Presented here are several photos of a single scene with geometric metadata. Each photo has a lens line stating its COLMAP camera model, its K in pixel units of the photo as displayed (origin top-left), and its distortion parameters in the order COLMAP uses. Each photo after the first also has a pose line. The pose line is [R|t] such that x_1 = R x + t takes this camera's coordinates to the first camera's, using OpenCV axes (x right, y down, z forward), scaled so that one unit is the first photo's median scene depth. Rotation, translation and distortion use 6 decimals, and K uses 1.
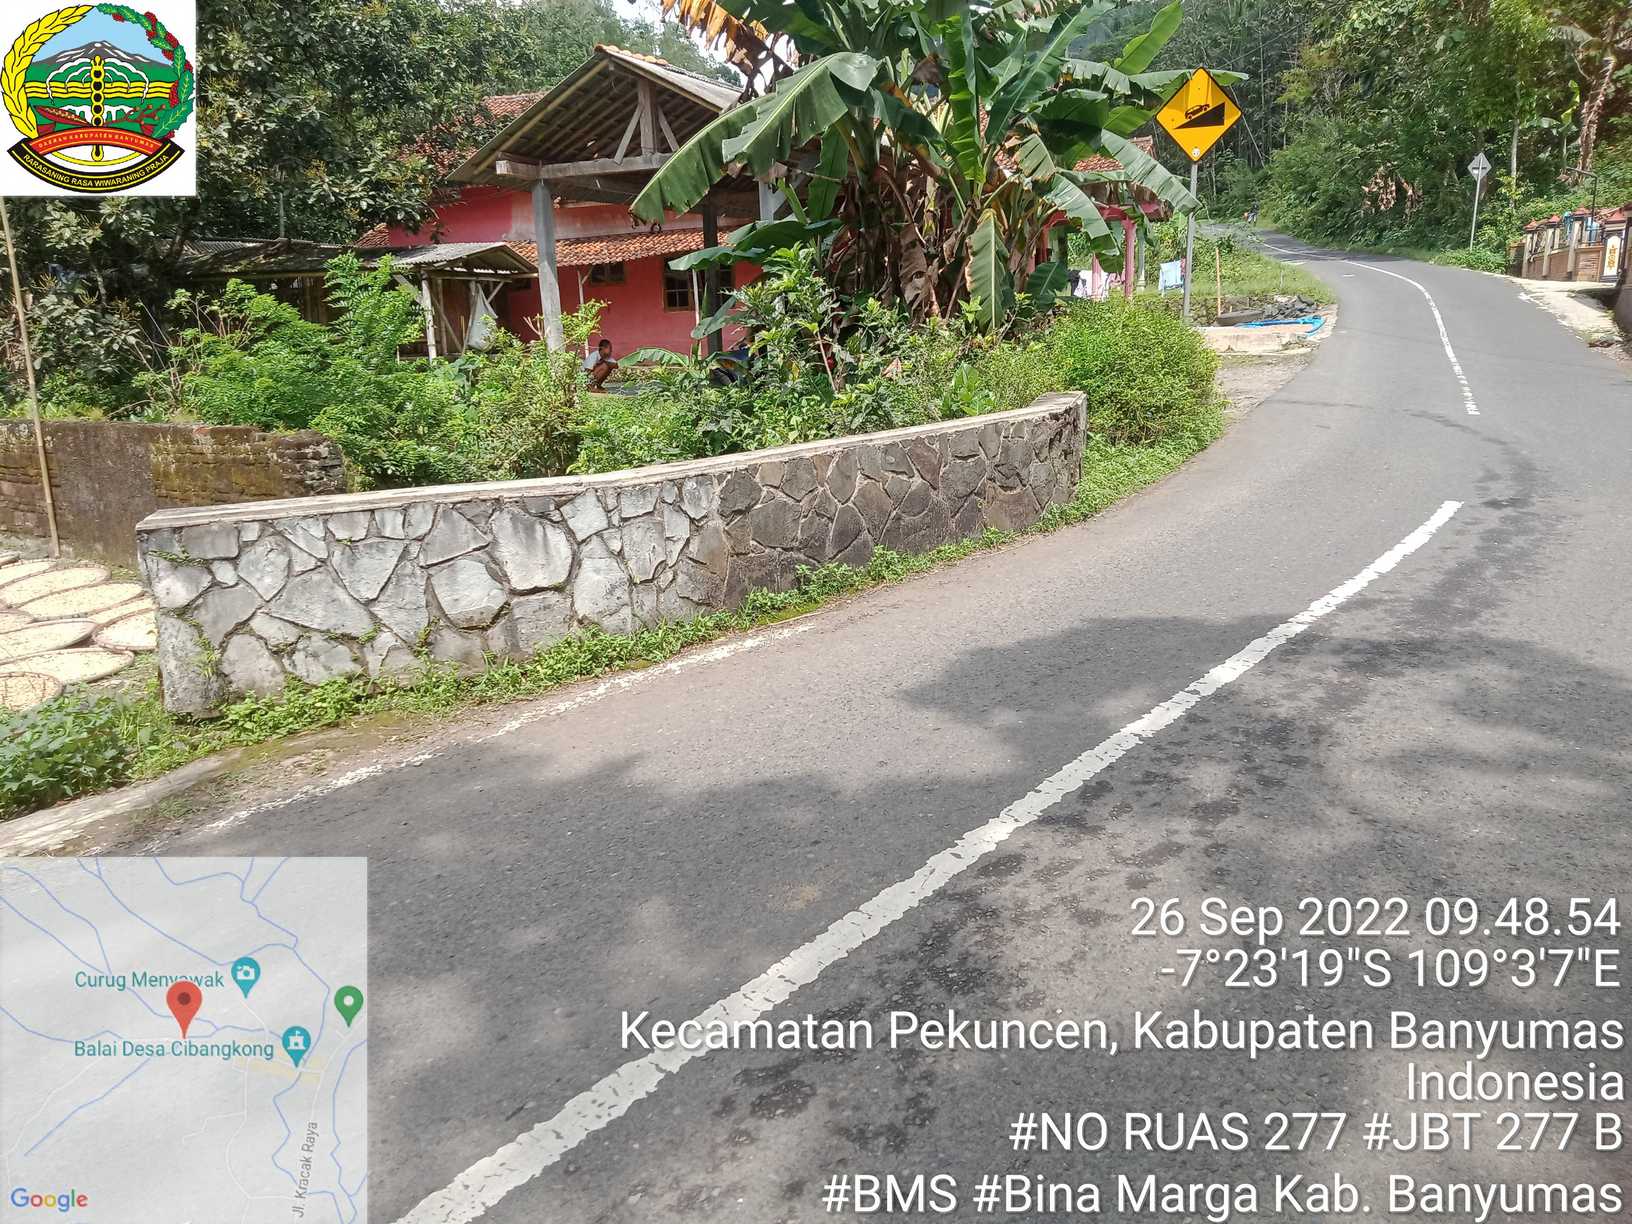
lens RADIAL K [[1255.7, 0, 814.1], [0, 1255.7, 616.0], [0, 0, 1]] dist [0.031098, -0.004454]
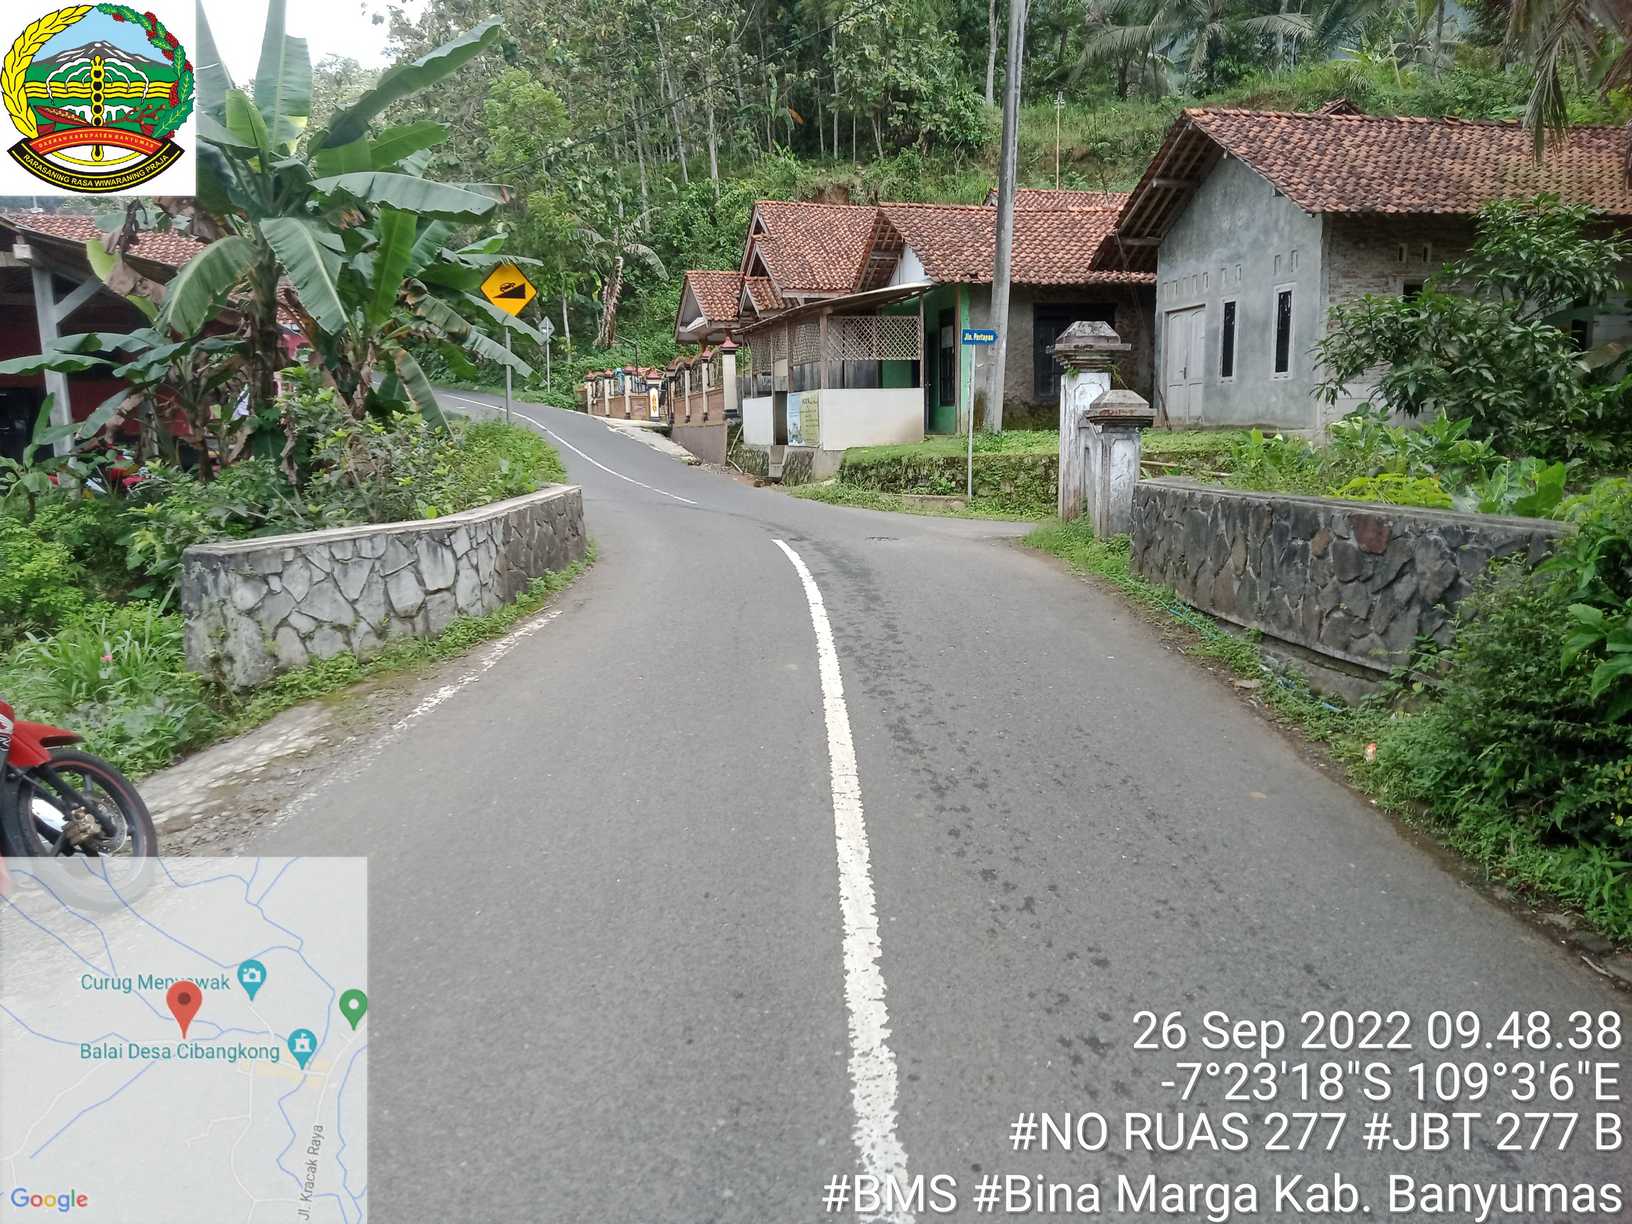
lens RADIAL K [[1255.7, 0, 817.2], [0, 1255.7, 612.2], [0, 0, 1]] dist [0.031098, -0.004454]
pose [[0.734428, -0.072707, 0.674781, -0.931749], [0.139986, 0.989094, -0.045785, 0.141992], [-0.664093, 0.128086, 0.736596, -0.440129]]
